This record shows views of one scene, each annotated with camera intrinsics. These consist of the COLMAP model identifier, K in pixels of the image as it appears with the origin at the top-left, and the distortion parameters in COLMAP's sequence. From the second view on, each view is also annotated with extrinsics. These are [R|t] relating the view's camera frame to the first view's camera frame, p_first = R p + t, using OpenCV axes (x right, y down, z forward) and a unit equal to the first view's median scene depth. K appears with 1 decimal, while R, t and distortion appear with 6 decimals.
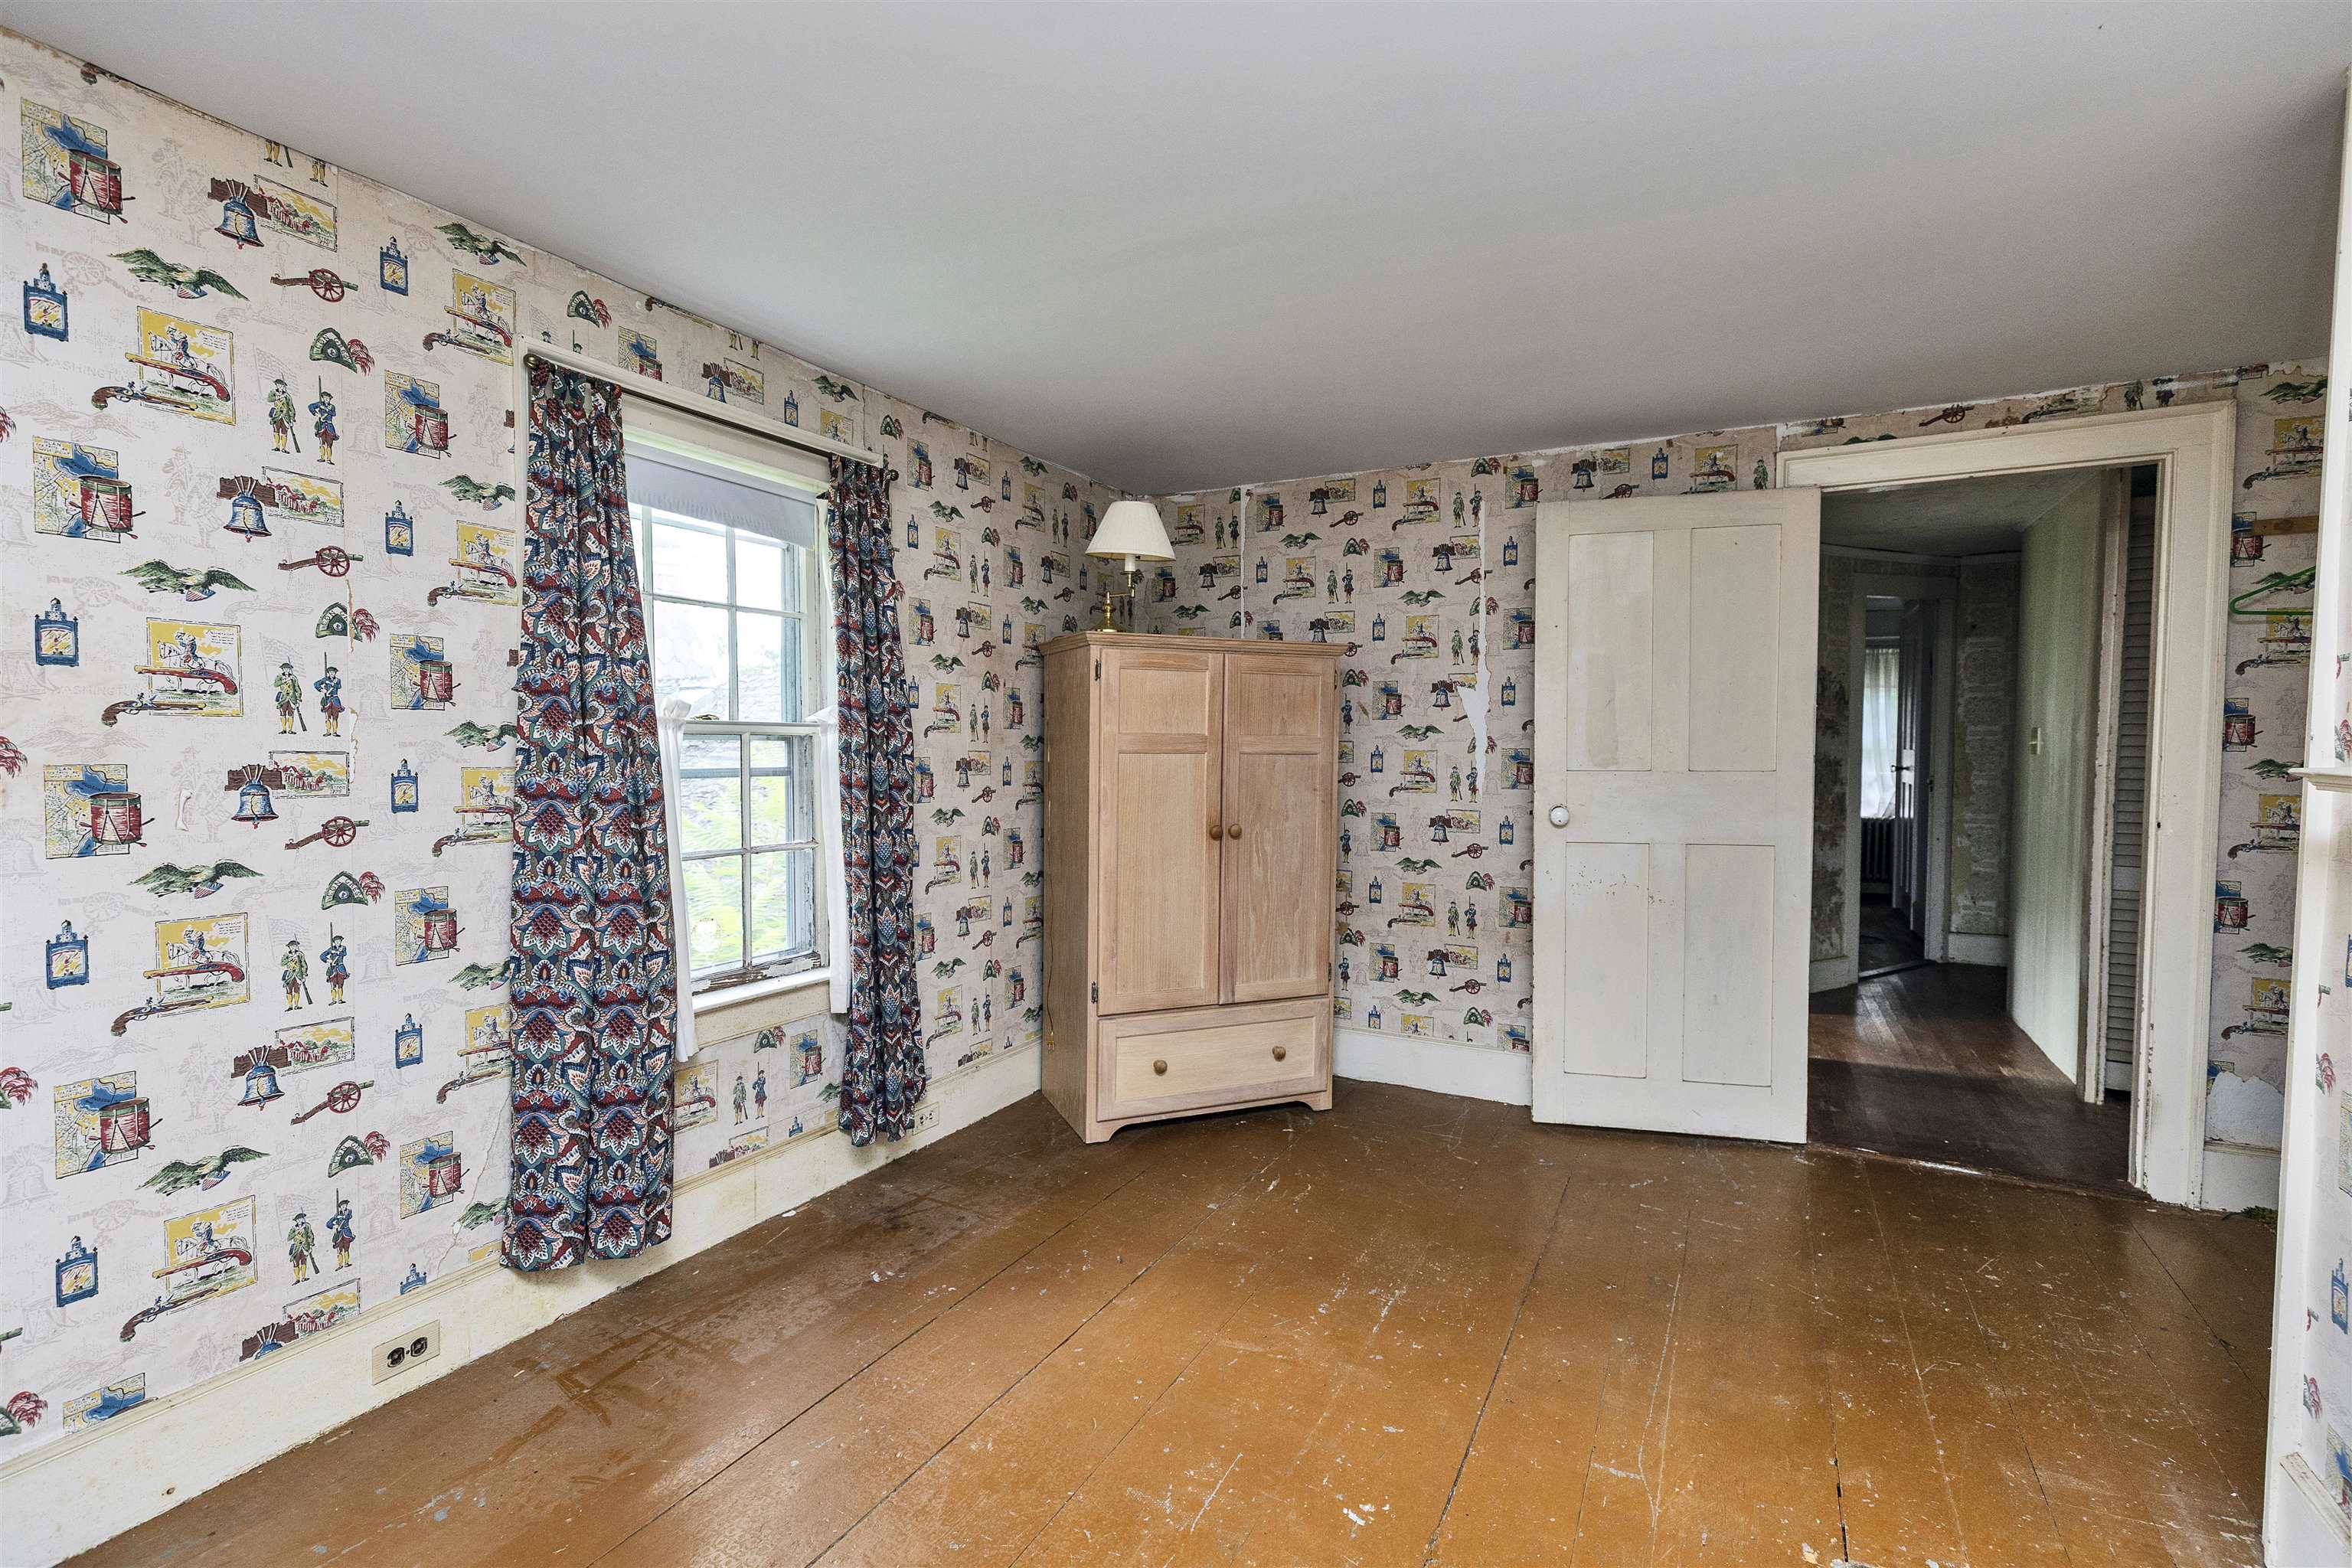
lens RADIAL K [[1089.1, 0, 1159.8], [0, 1089.1, 780.1], [0, 0, 1]] dist [0.004342, 0.000687]
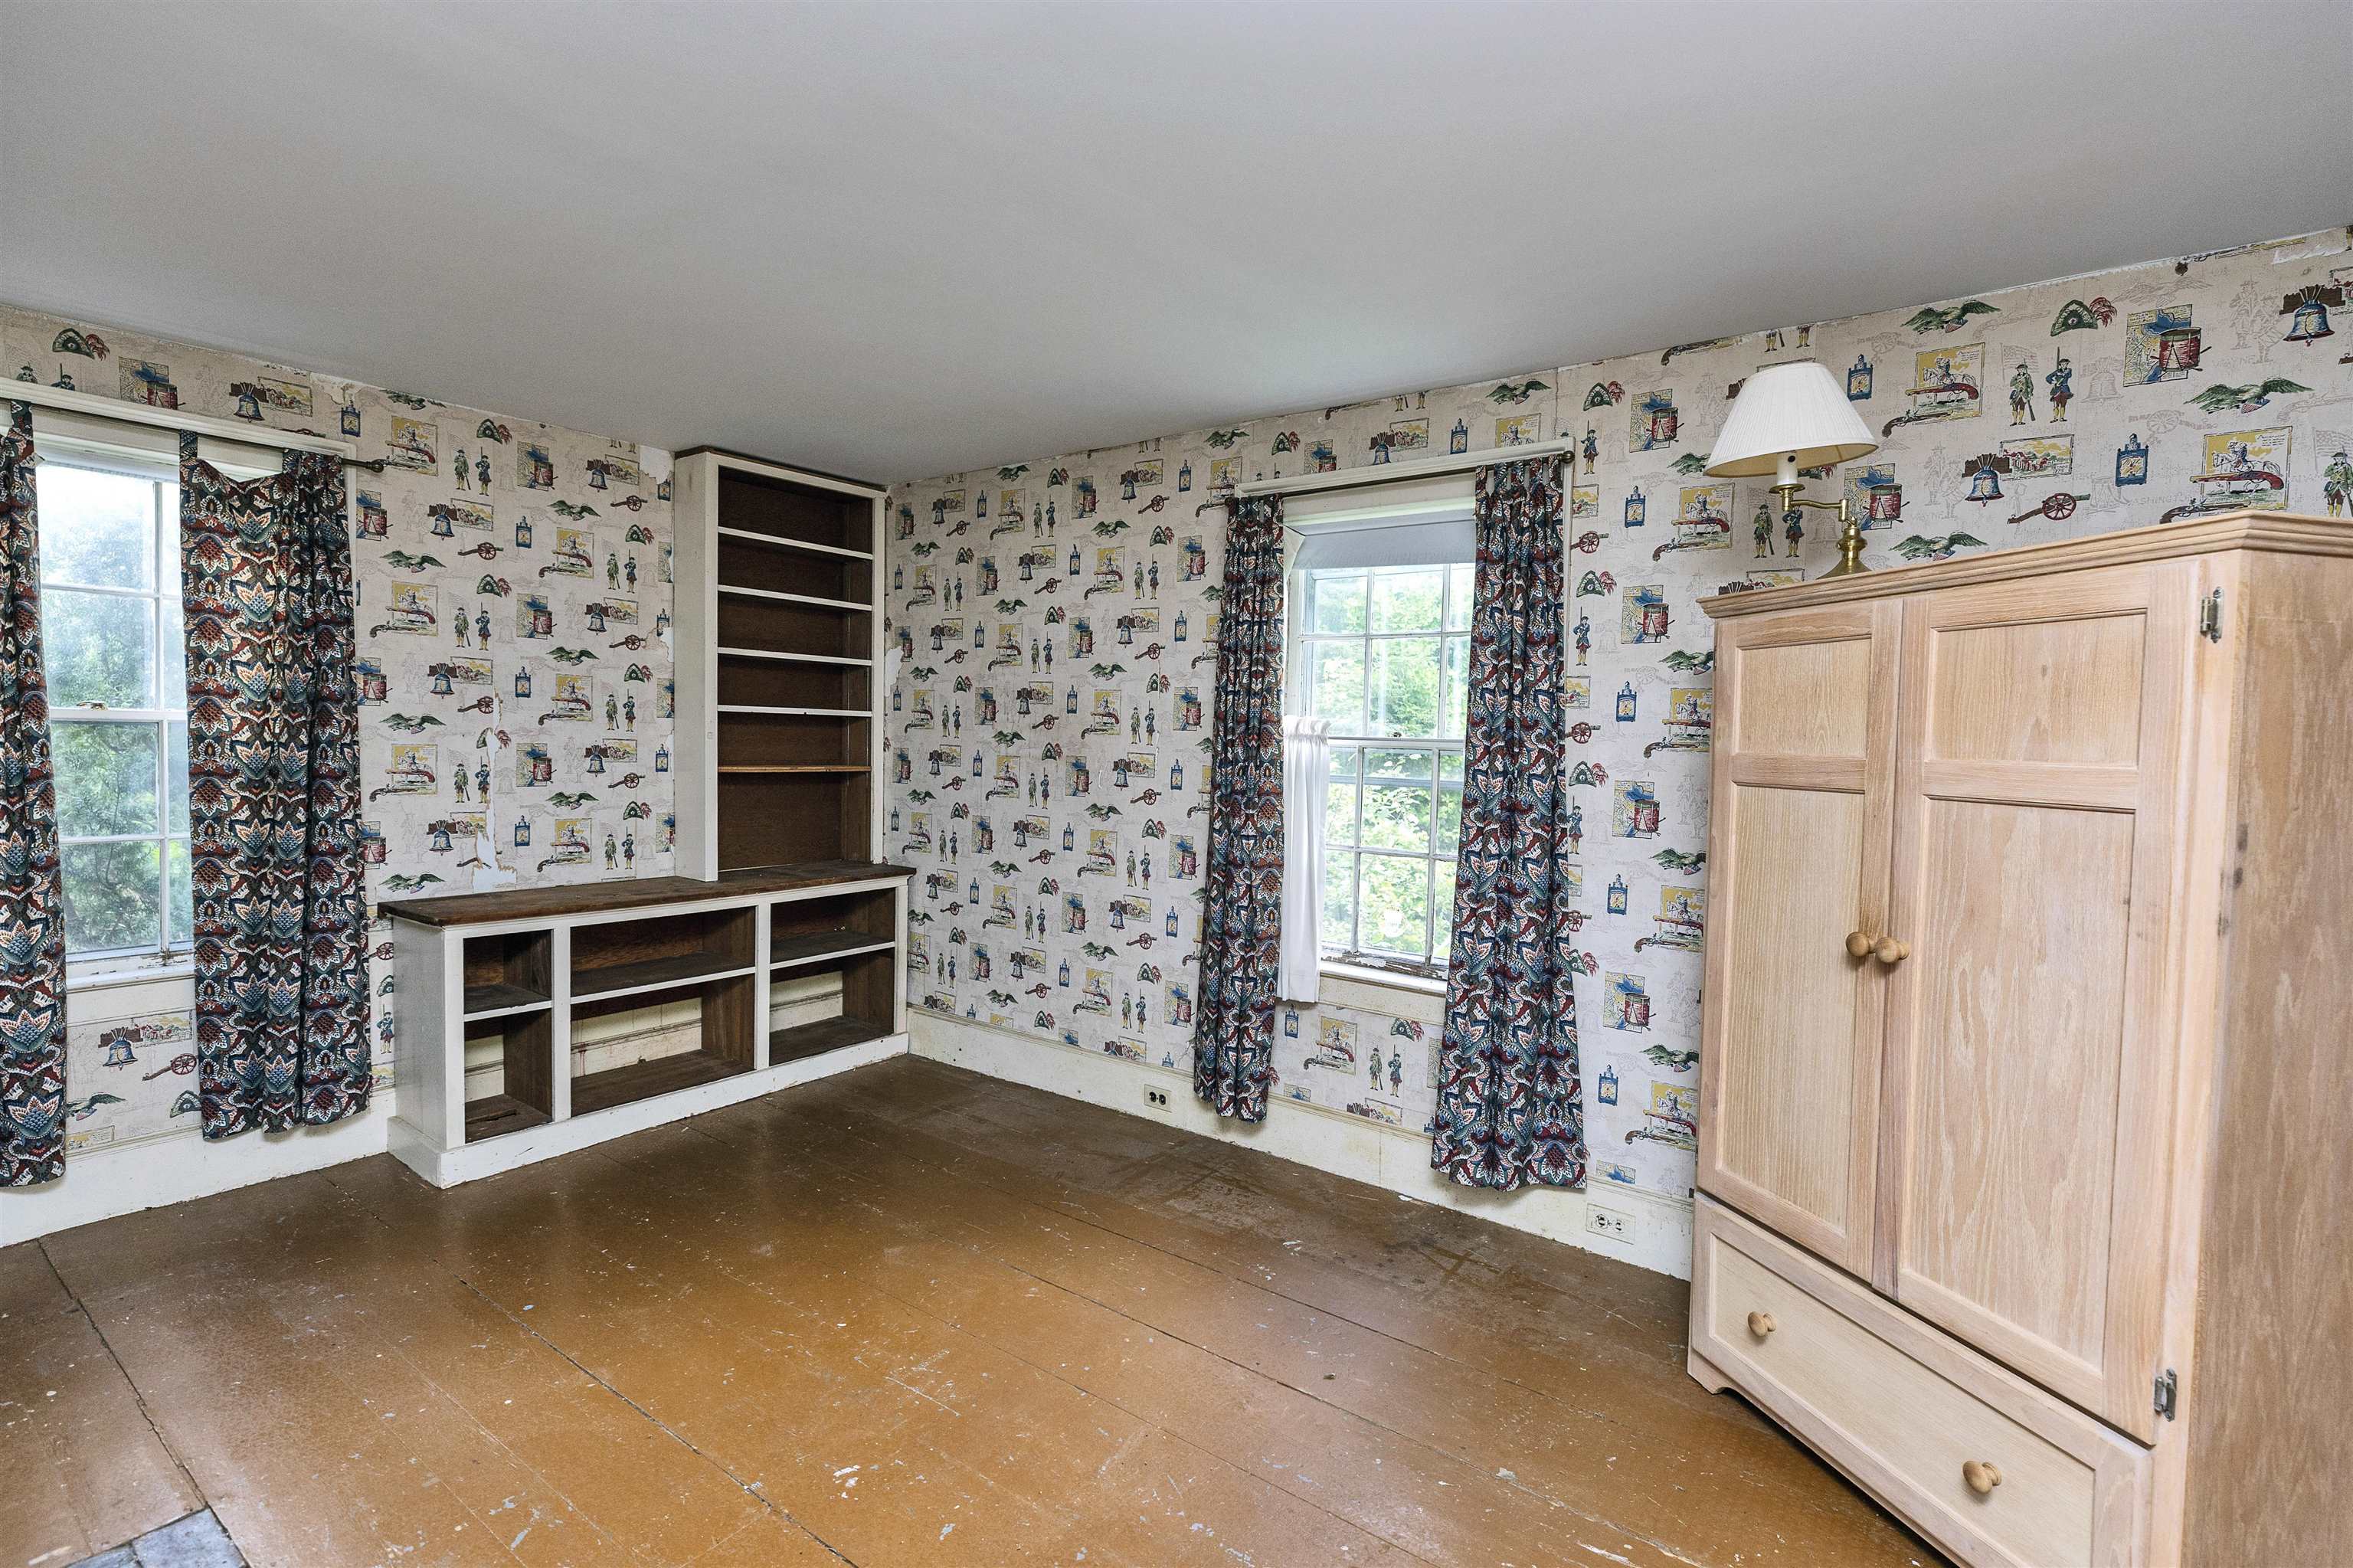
lens RADIAL K [[1089.6, 0, 1175.7], [0, 1089.6, 780.2], [0, 0, 1]] dist [0.004342, 0.000687]
pose [[-0.146477, 0.026975, -0.988846, 0.782319], [-0.062169, 0.997401, 0.036418, -0.037712], [0.987259, 0.066810, -0.144419, 0.959341]]
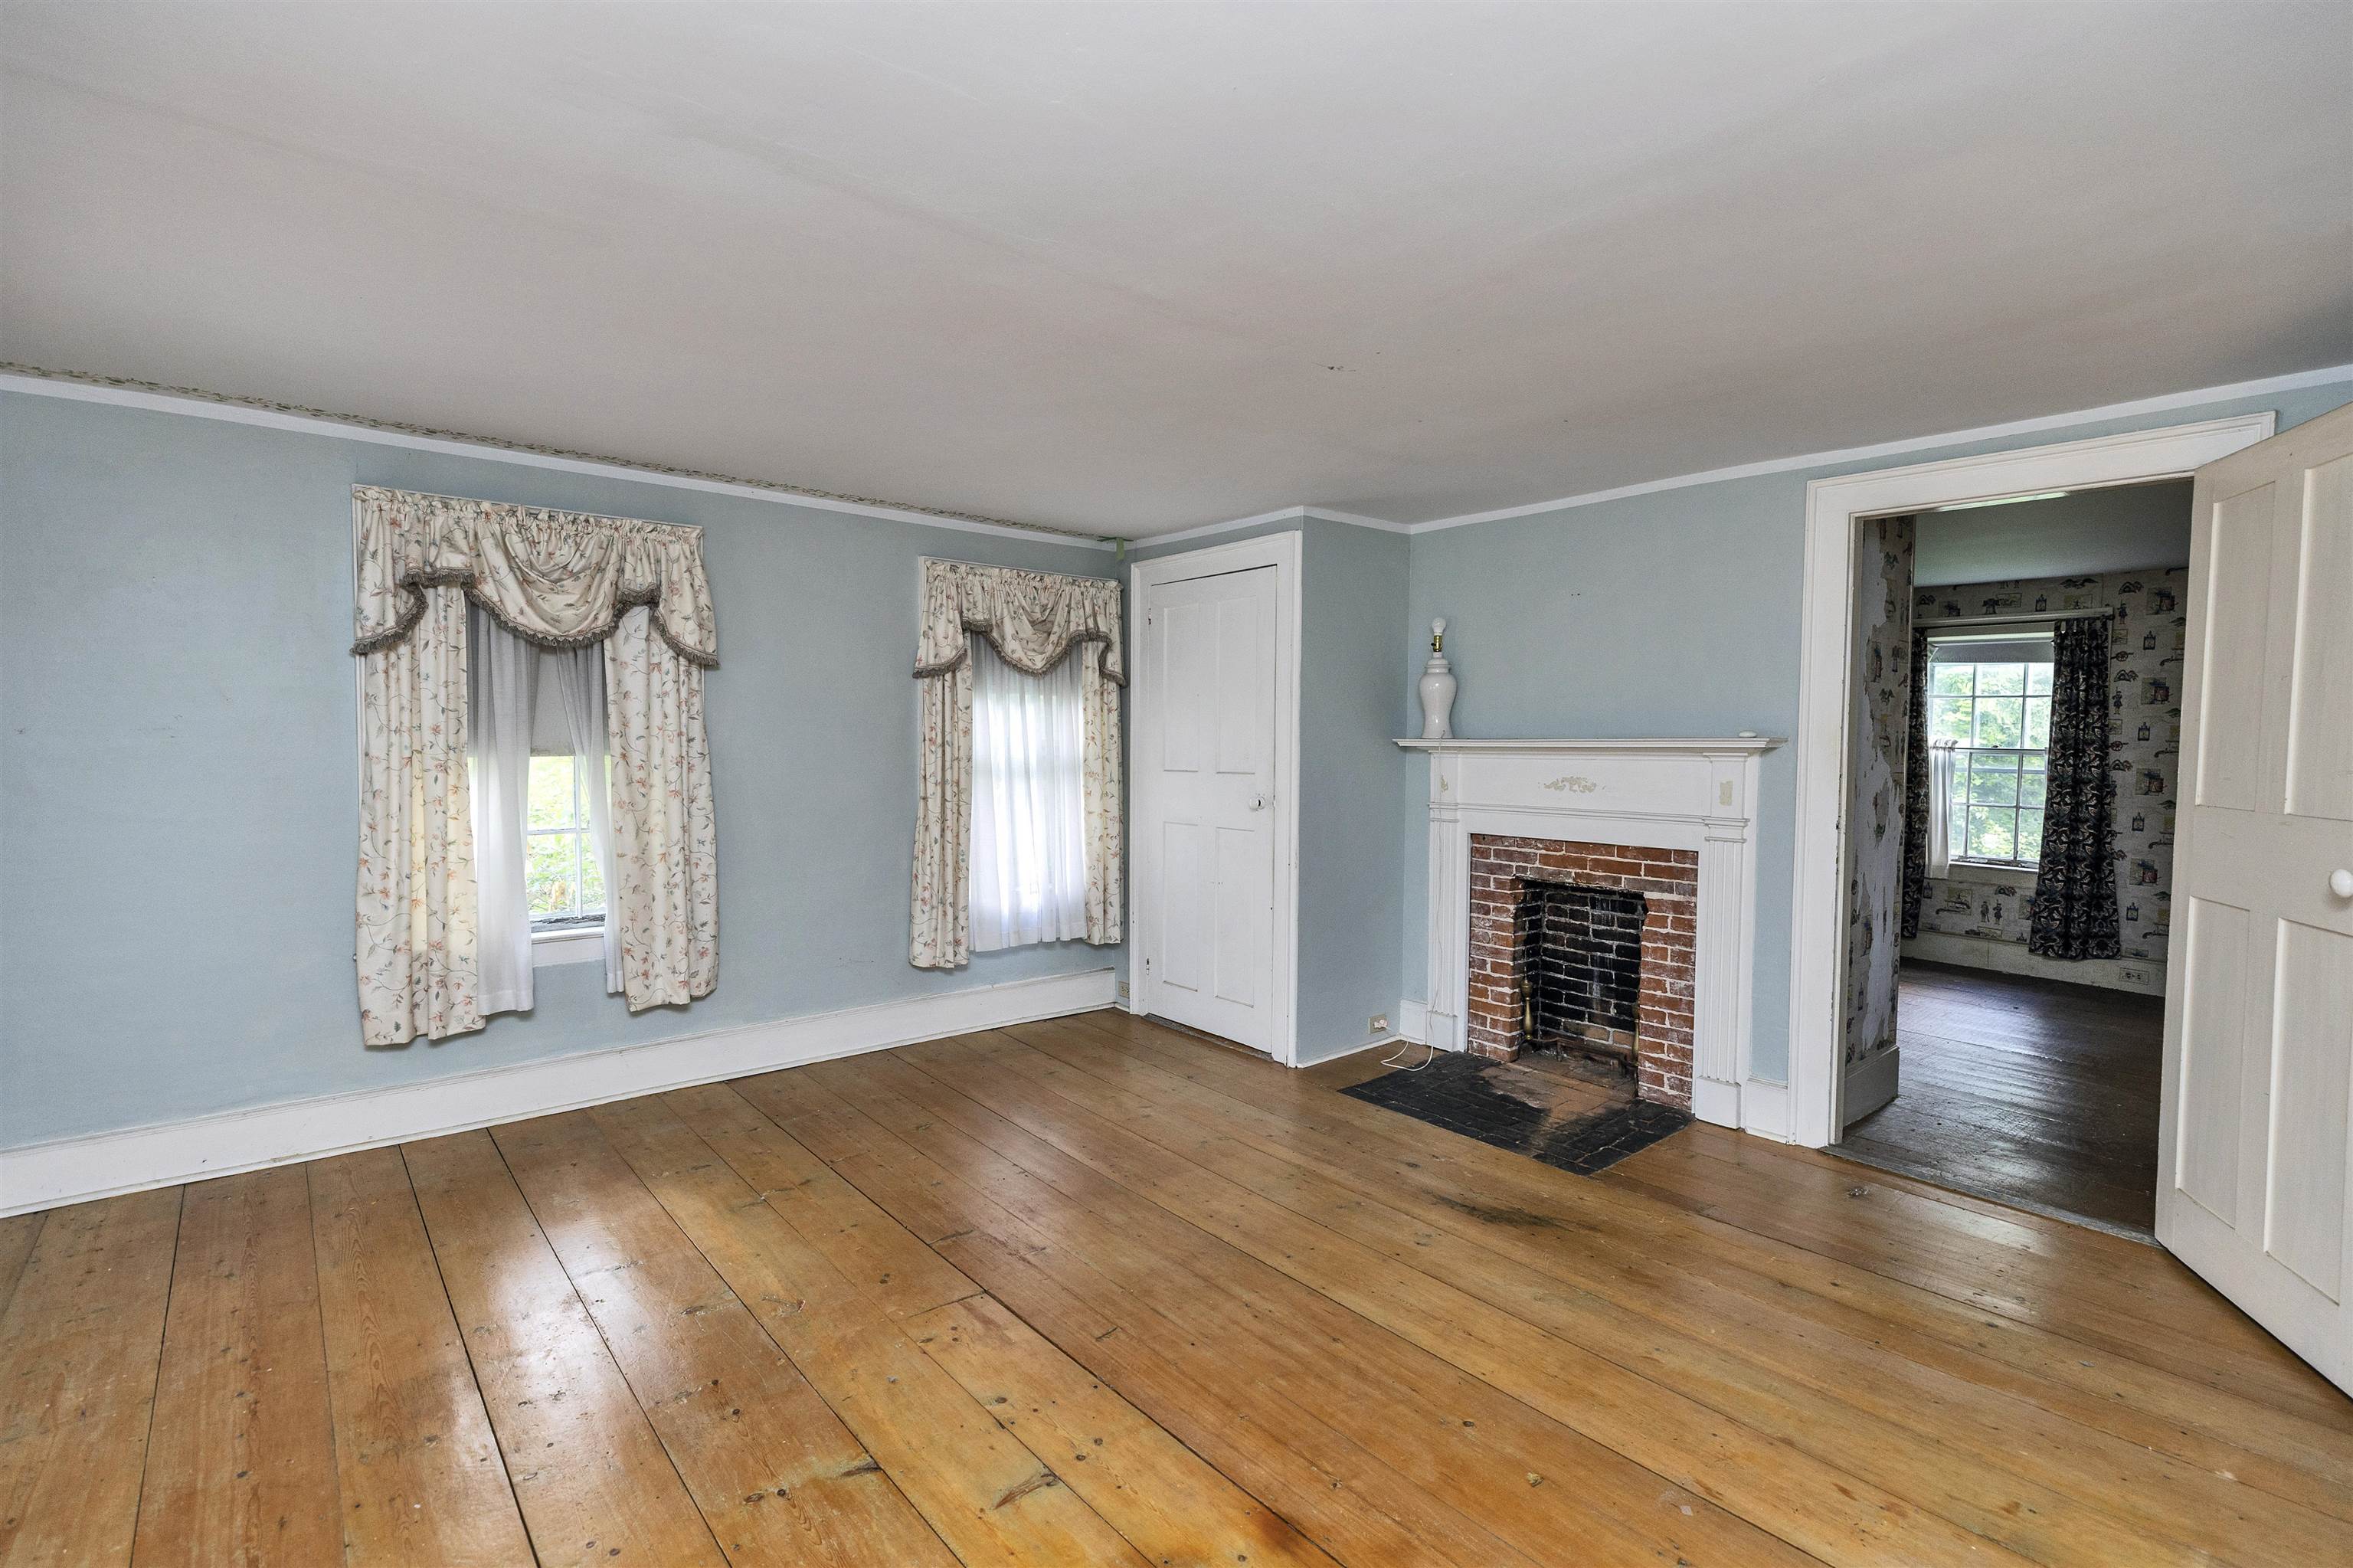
lens RADIAL K [[1089.6, 0, 1152.6], [0, 1089.6, 782.0], [0, 0, 1]] dist [0.004342, 0.000687]
pose [[-0.386068, 0.032528, -0.921897, 2.481974], [-0.048591, 0.997274, 0.055537, -0.024534], [0.921190, 0.066237, -0.383435, 0.247926]]
